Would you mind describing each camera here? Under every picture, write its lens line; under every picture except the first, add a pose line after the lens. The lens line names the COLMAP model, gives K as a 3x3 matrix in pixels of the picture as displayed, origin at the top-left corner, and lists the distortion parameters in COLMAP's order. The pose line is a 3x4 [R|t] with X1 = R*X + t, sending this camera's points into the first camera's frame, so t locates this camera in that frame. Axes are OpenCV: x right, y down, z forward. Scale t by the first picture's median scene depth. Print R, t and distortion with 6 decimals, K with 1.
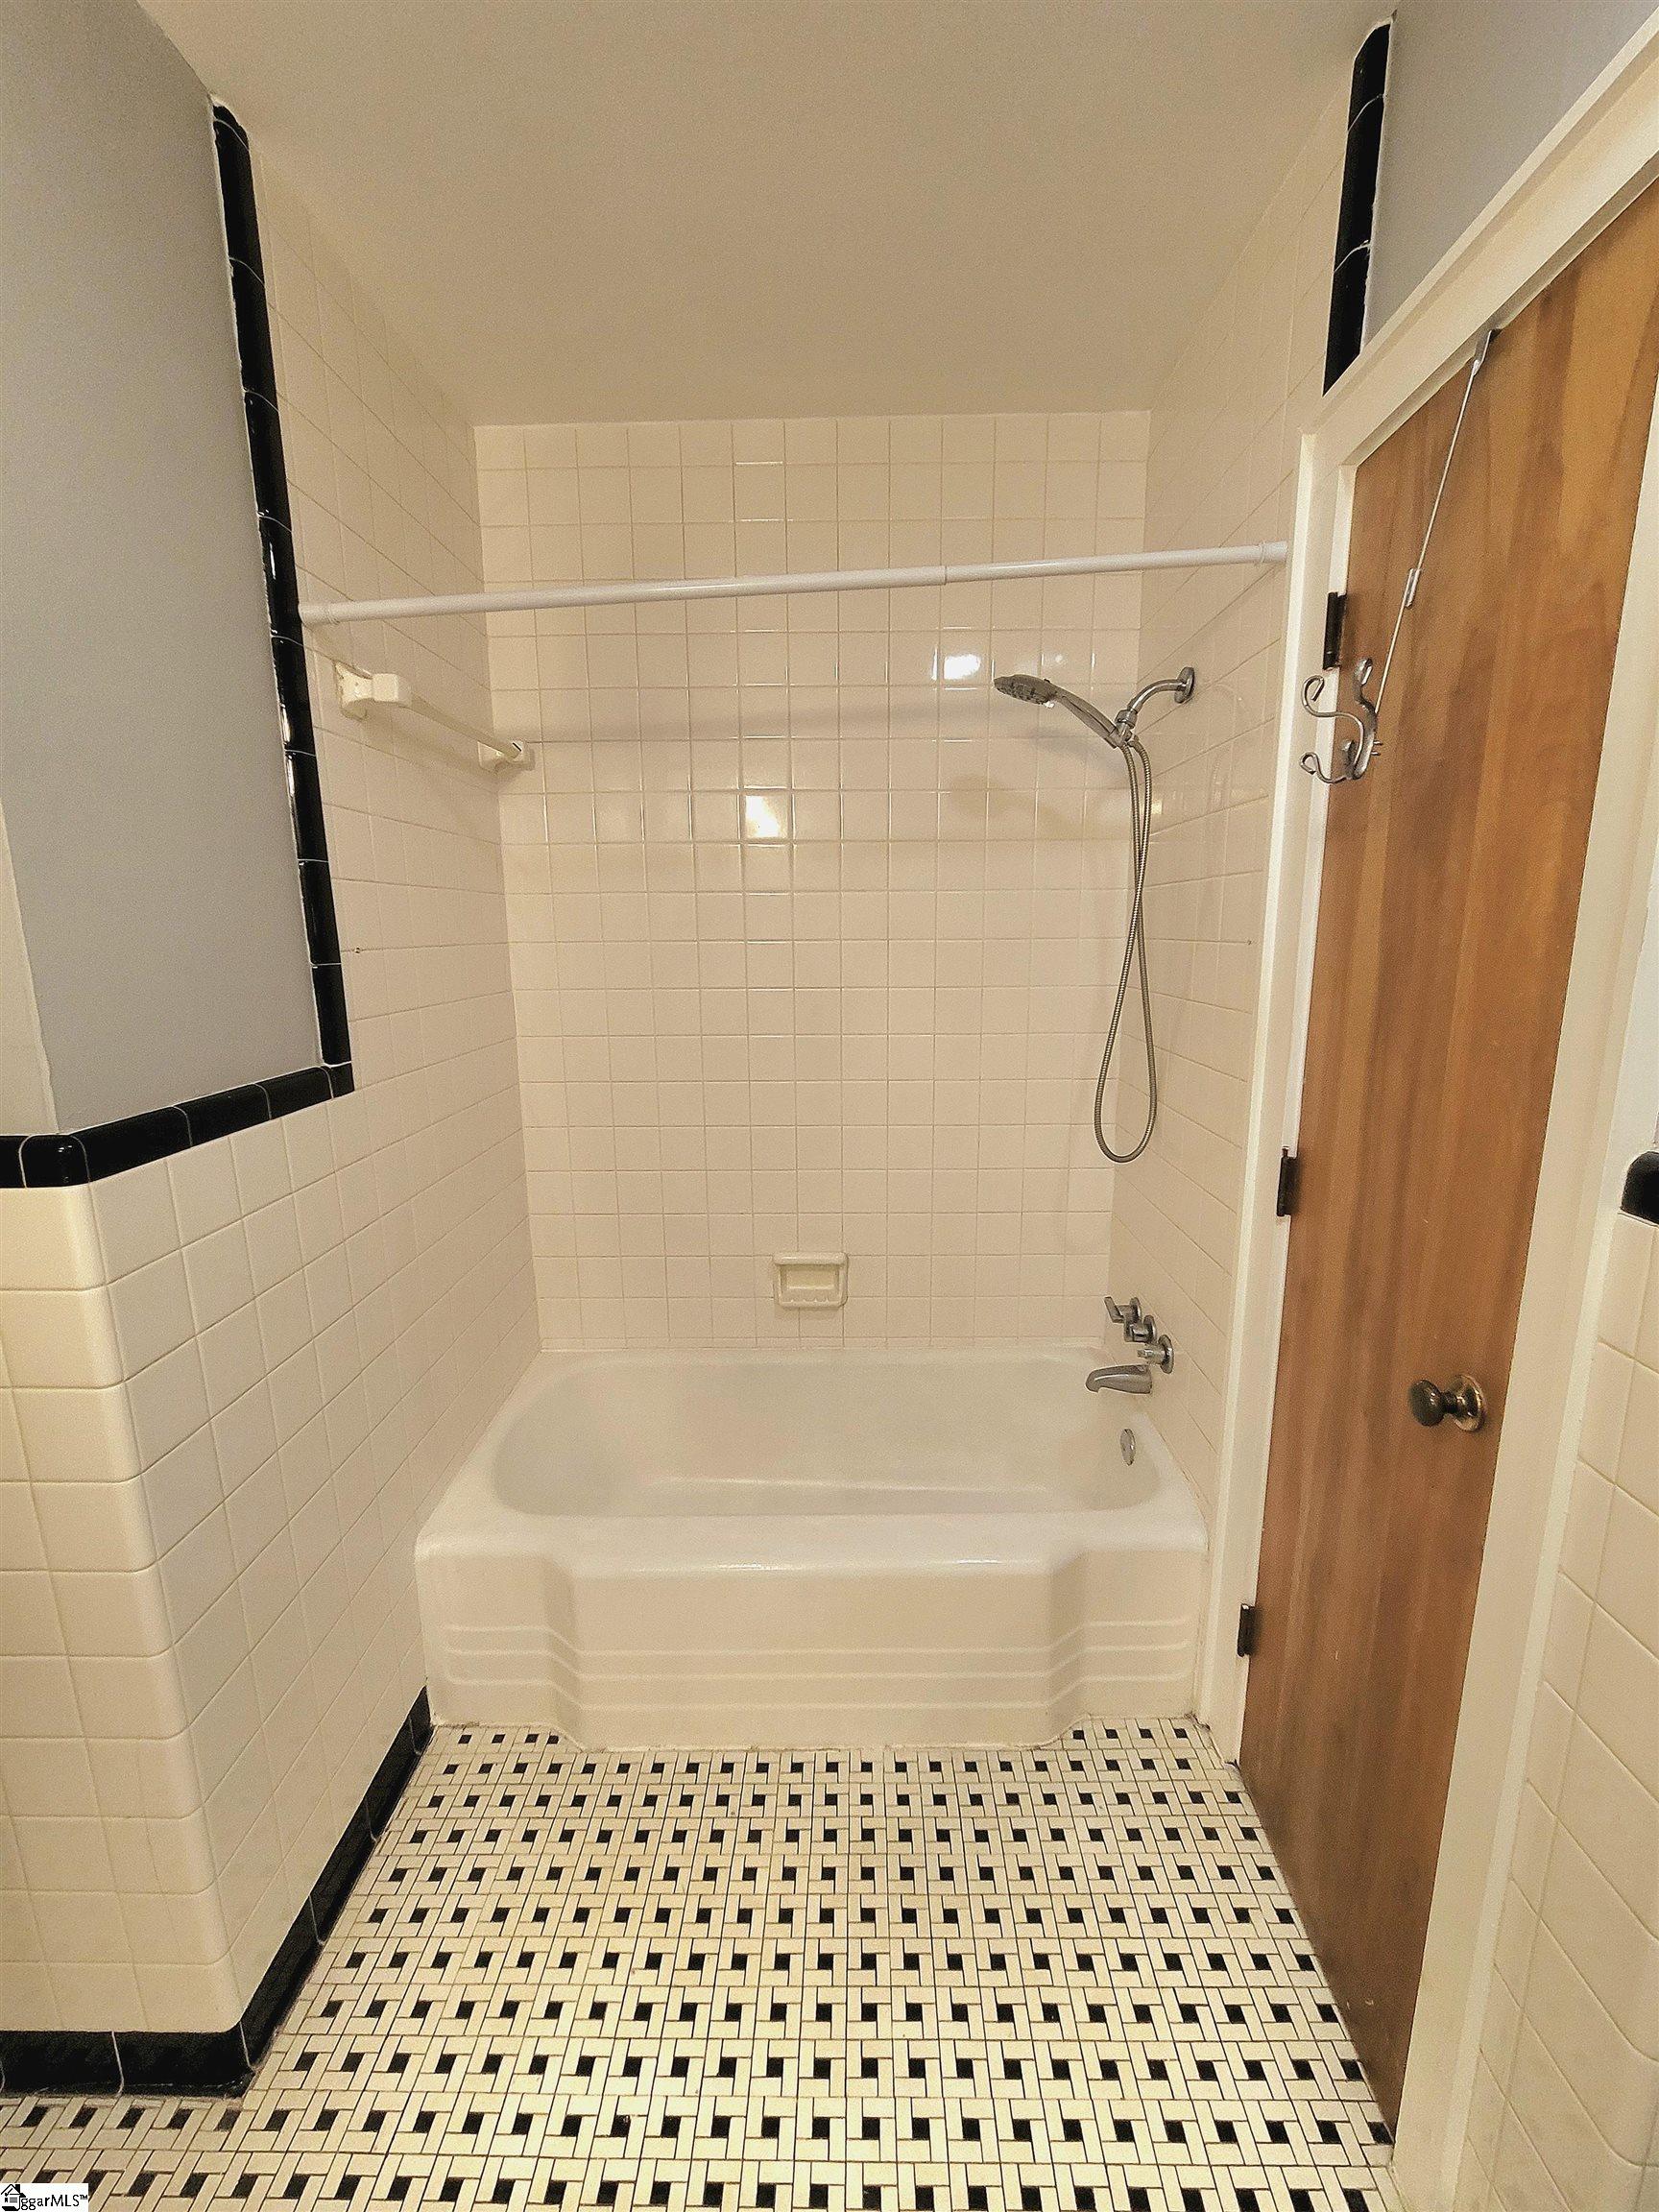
lens RADIAL K [[900.6, 0, 839.9], [0, 900.6, 1095.6], [0, 0, 1]] dist [-0.004864, 0.000562]
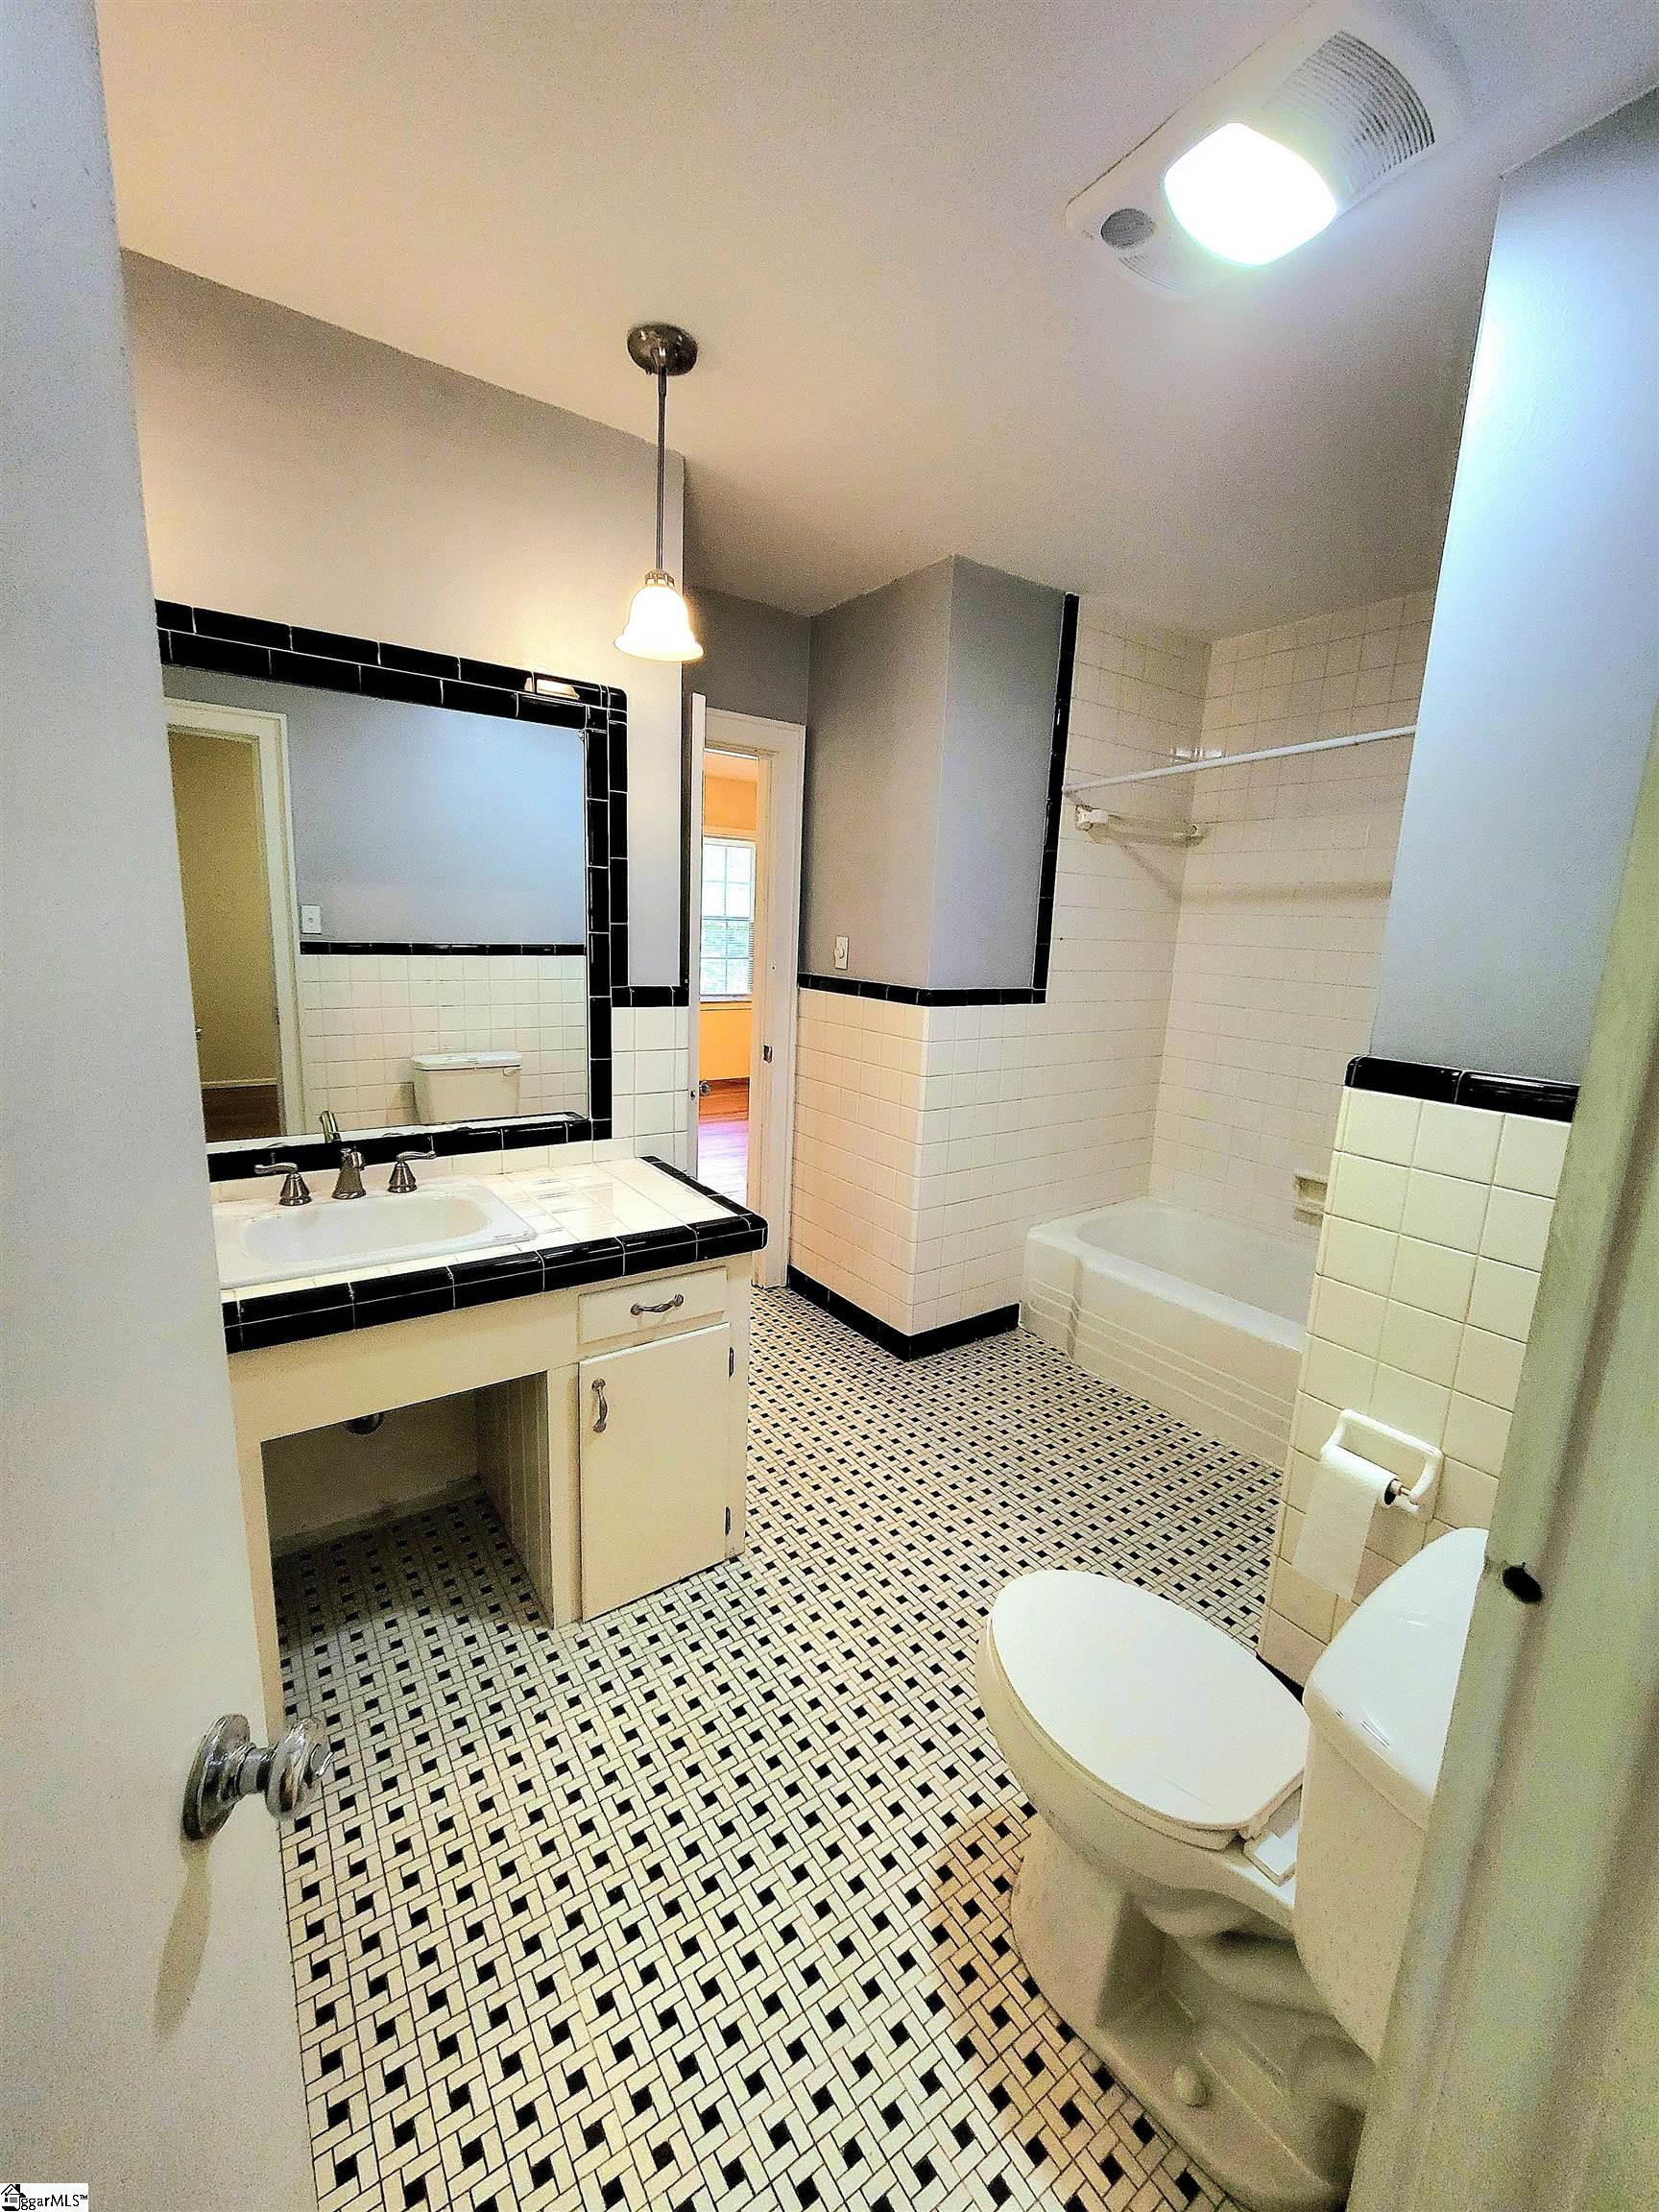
lens RADIAL K [[900.6, 0, 832.6], [0, 900.6, 1105.8], [0, 0, 1]] dist [-0.004864, 0.000562]
pose [[0.583708, 0.198239, -0.787392, 0.920342], [-0.199126, 0.975074, 0.097875, 0.126184], [0.787168, 0.099660, 0.608633, -0.695101]]
